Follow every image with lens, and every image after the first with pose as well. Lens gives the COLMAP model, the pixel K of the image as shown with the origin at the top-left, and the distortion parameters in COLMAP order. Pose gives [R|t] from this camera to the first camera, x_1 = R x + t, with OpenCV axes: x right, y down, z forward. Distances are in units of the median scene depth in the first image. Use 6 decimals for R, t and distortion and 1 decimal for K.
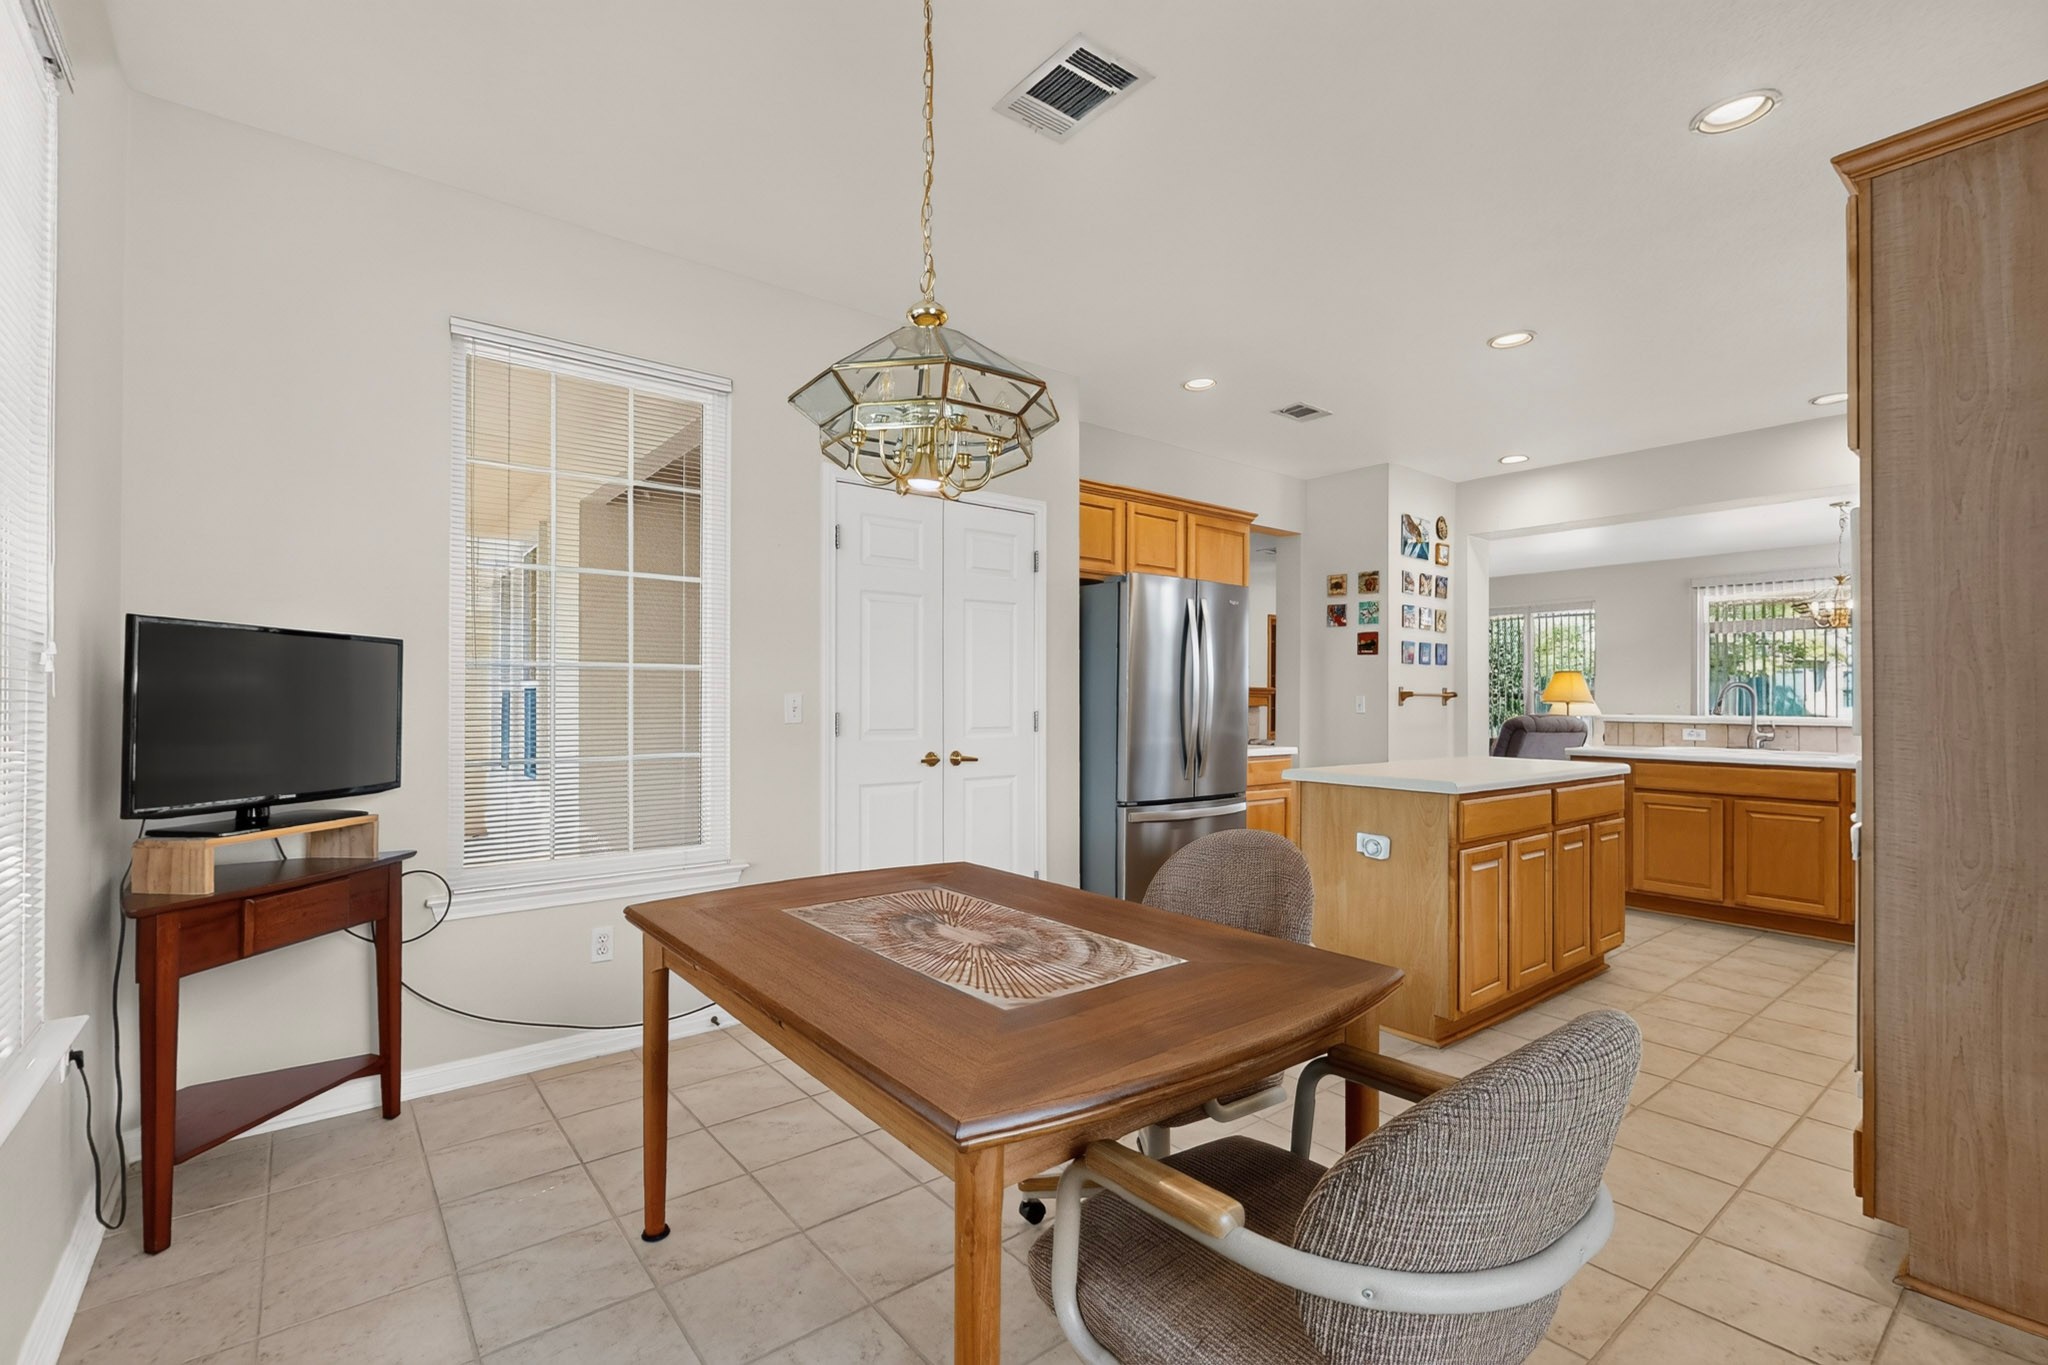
lens RADIAL K [[898.9, 0, 1036.8], [0, 898.9, 690.3], [0, 0, 1]] dist [0.001511, -0.001133]
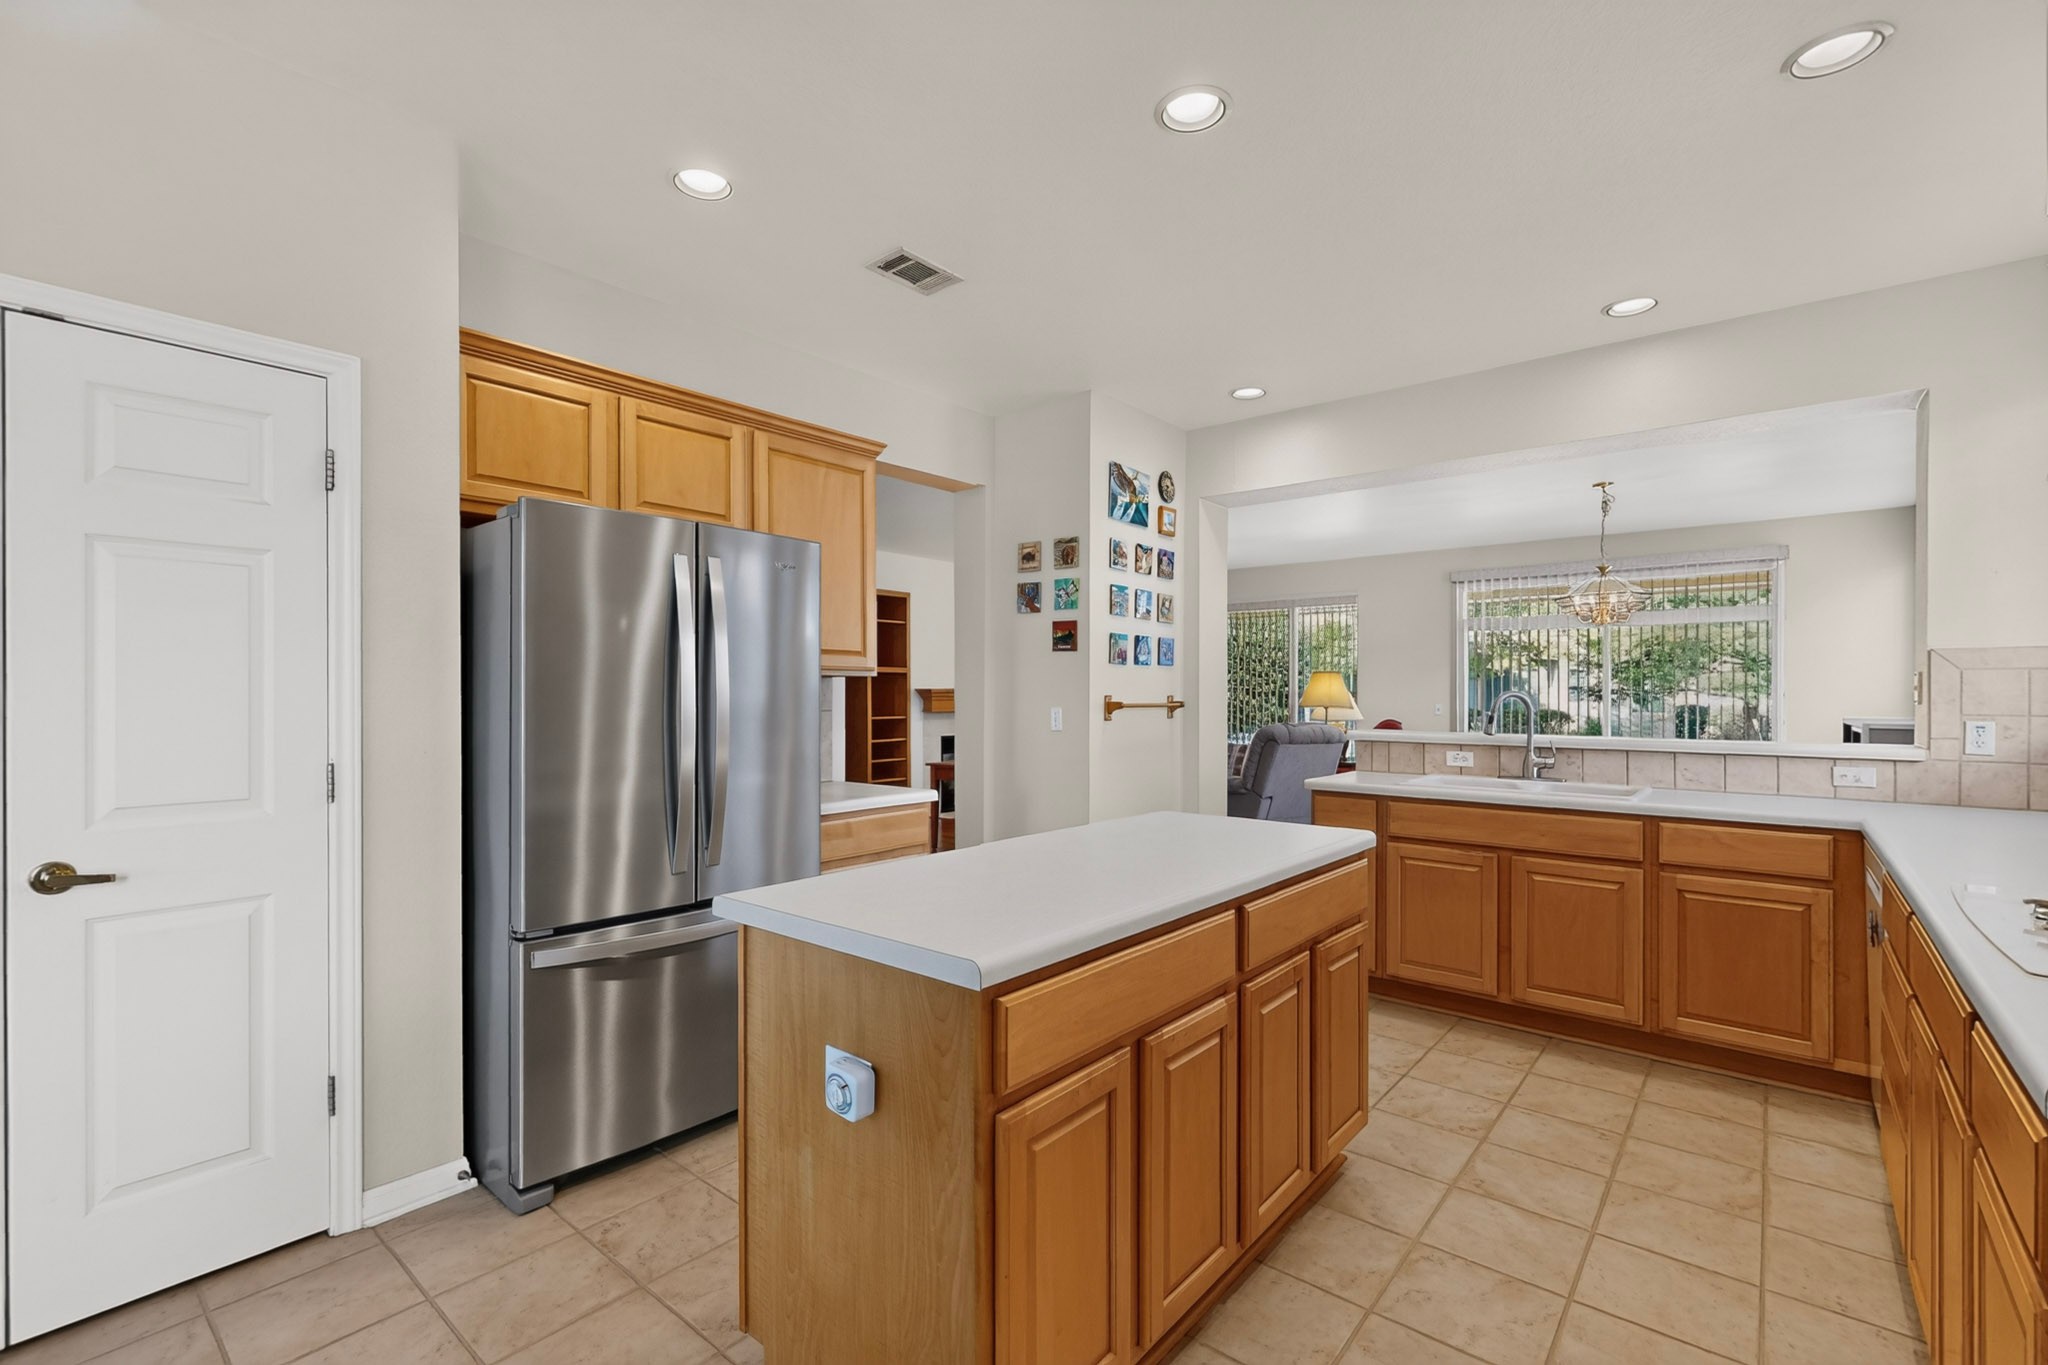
lens RADIAL K [[898.9, 0, 1036.8], [0, 898.9, 690.3], [0, 0, 1]] dist [0.001511, -0.001133]
pose [[0.979624, -0.001764, 0.200833, 0.196024], [0.000452, 0.999978, 0.006582, -0.012573], [-0.200841, -0.006357, 0.979603, 0.282152]]
